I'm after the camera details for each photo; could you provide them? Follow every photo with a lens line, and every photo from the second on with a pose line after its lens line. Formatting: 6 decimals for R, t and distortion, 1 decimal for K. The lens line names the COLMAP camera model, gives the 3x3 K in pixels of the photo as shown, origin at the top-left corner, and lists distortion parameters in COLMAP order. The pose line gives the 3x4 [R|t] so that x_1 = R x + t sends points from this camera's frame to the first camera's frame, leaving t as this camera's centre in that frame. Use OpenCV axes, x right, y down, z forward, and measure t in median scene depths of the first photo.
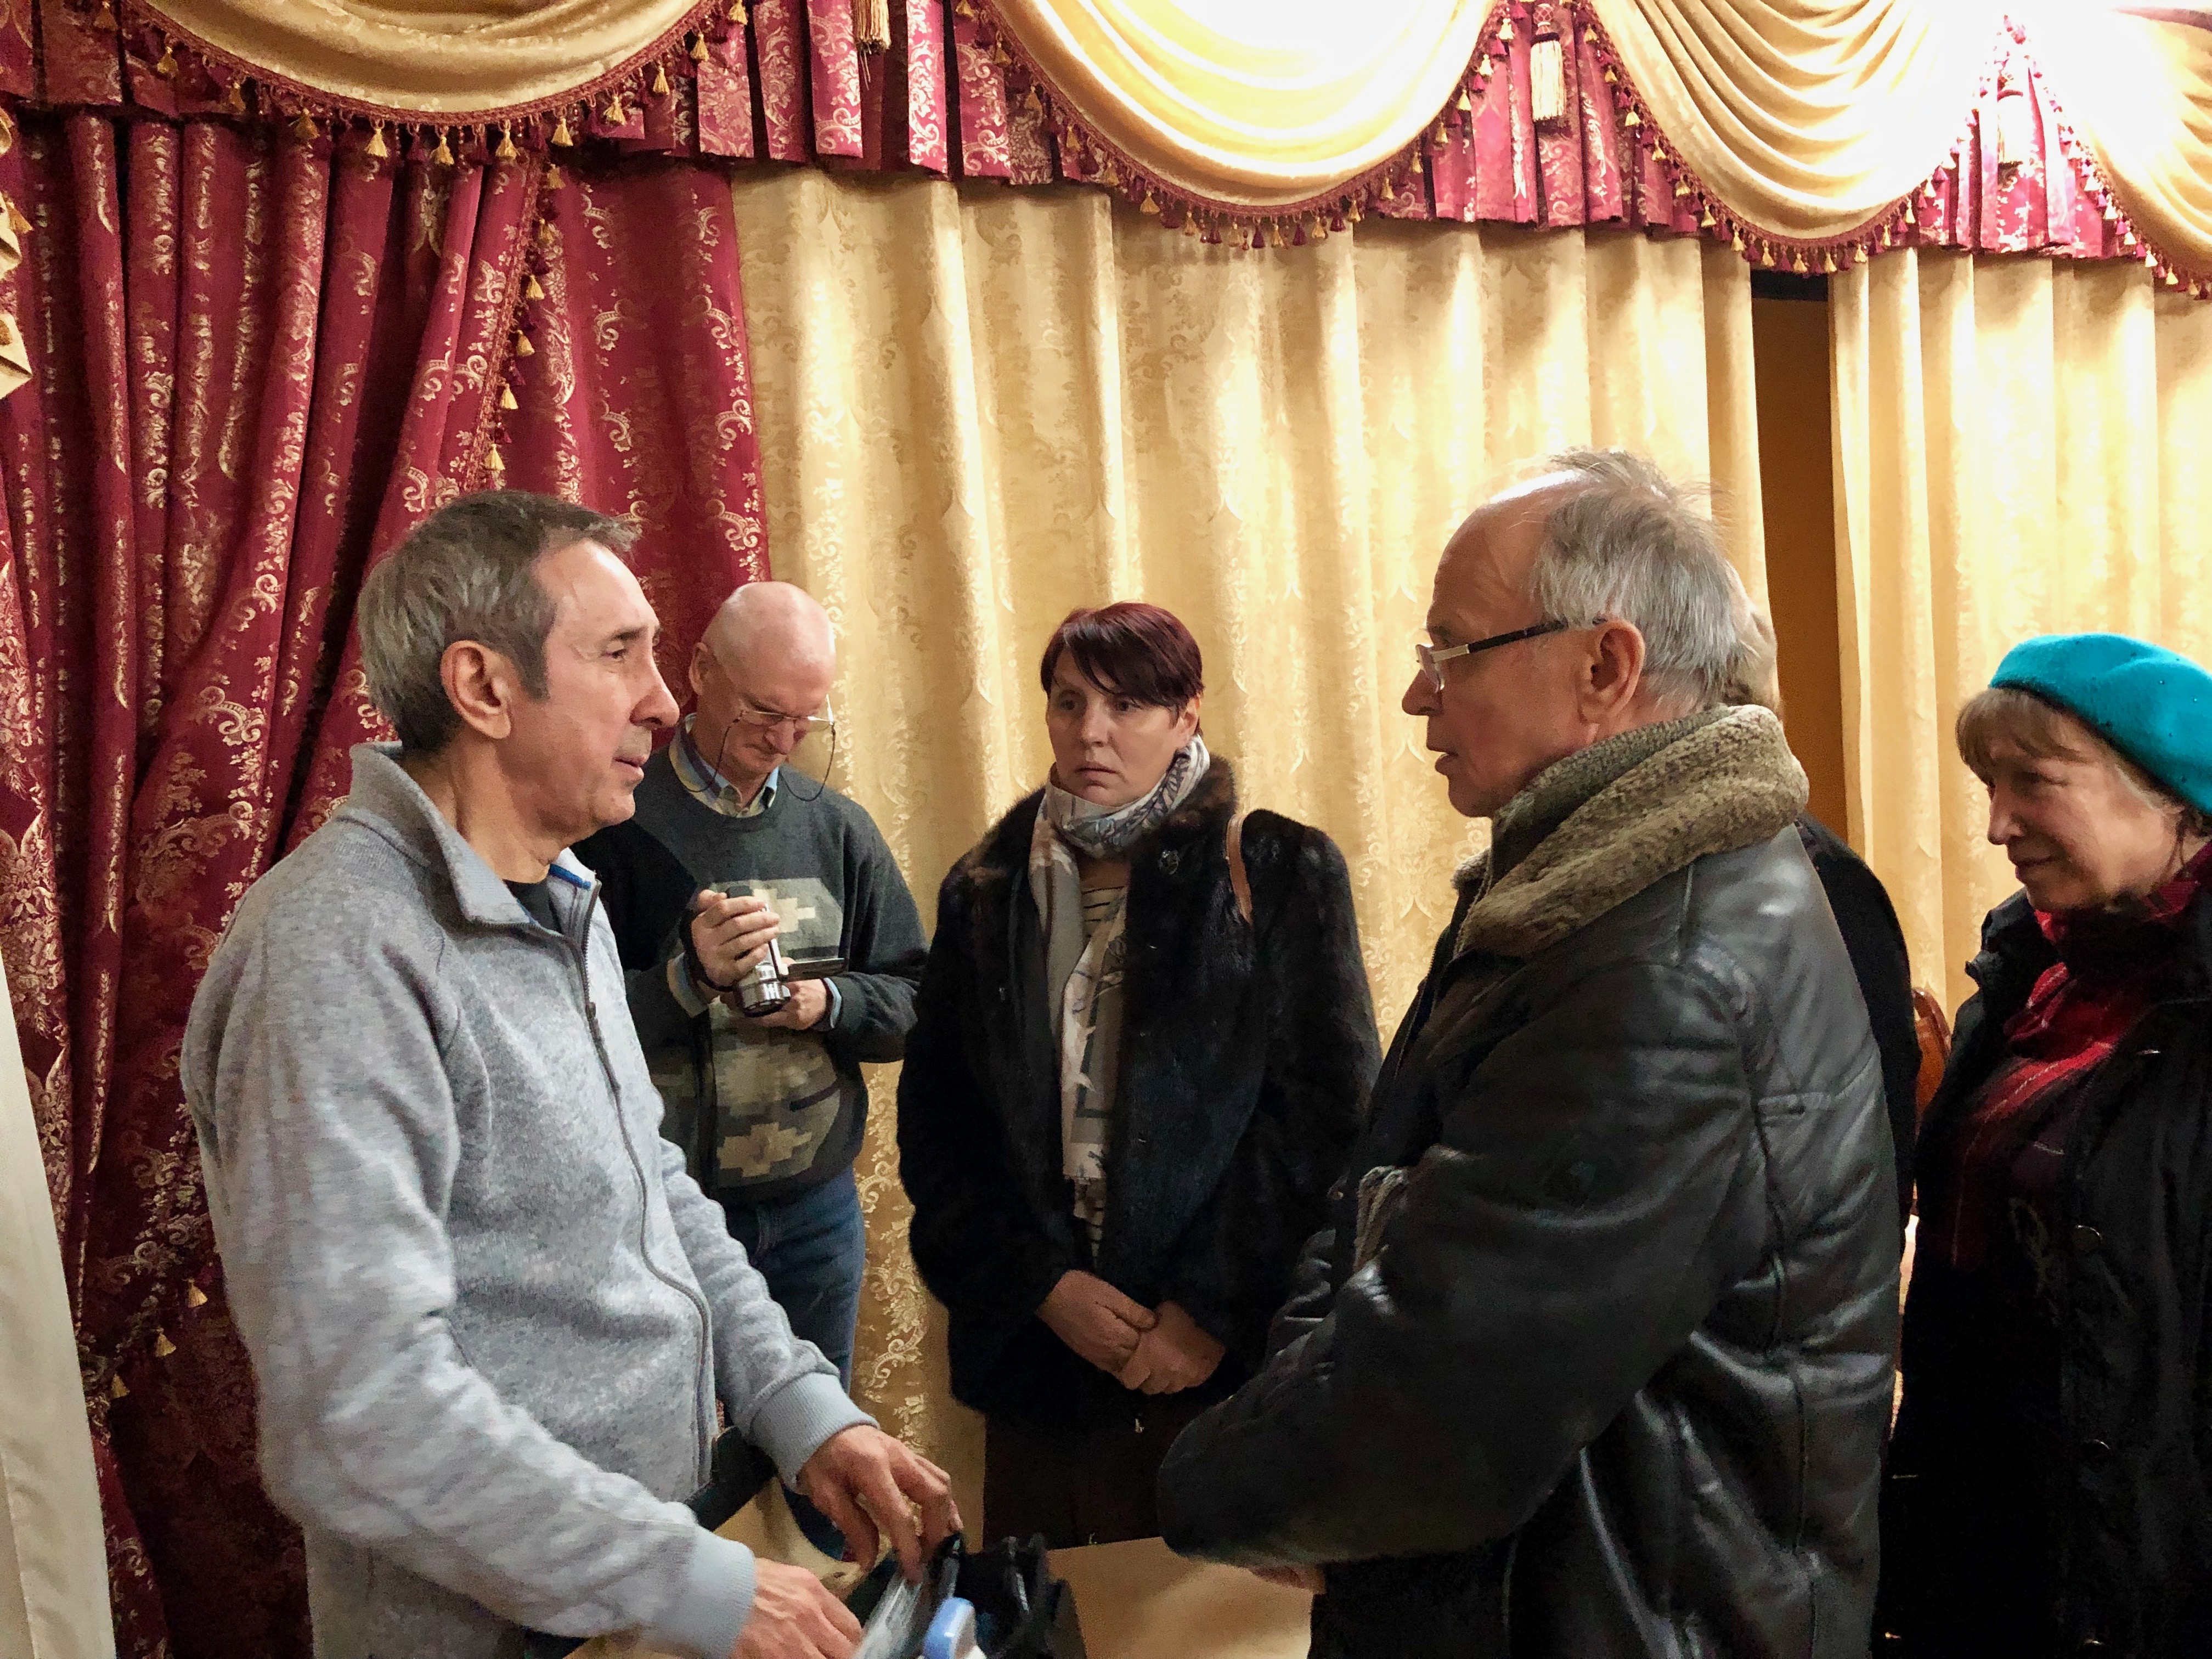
lens RADIAL K [[1806.2, 0, 1106.0], [0, 1806.2, 829.5], [0, 0, 1]] dist [0.041020, -0.035206]
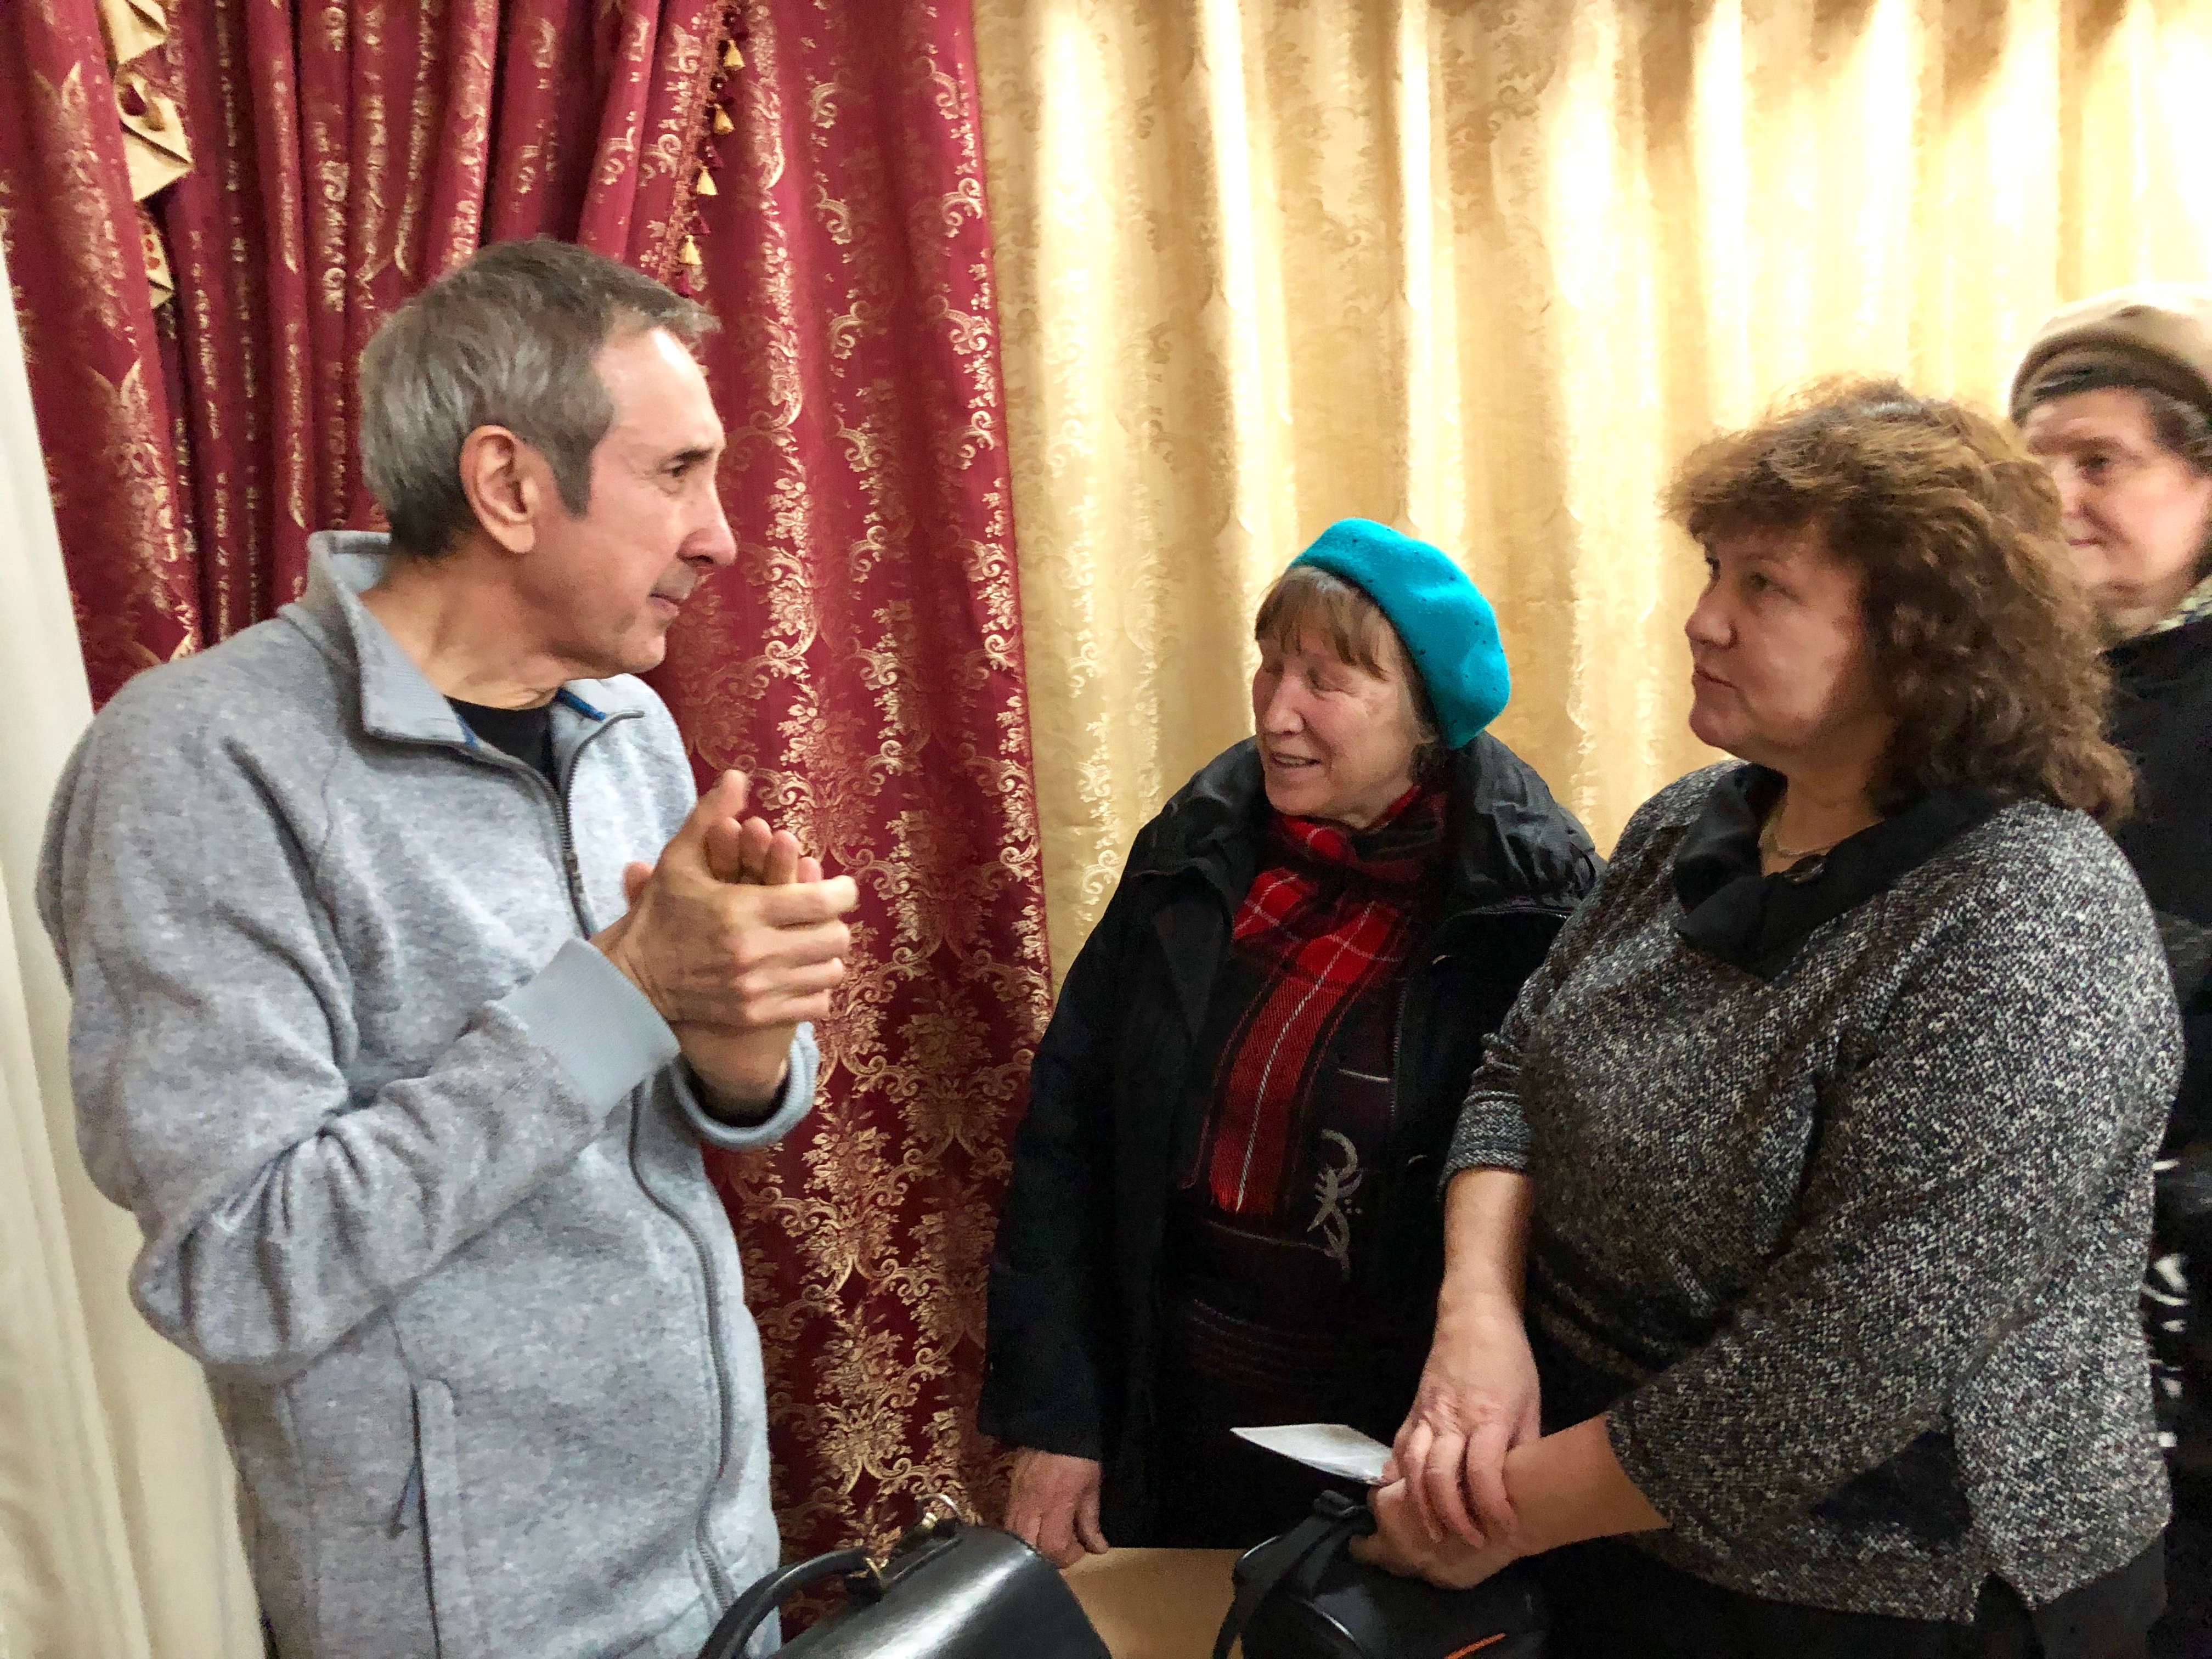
lens RADIAL K [[2008.1, 0, 1107.1], [0, 2008.1, 800.7], [0, 0, 1]] dist [0.004466, 0.014208]
pose [[0.975163, 0.035180, -0.218677, 0.088805], [-0.025232, 0.998523, 0.048120, 0.012413], [0.220047, -0.041407, 0.974610, 0.073102]]
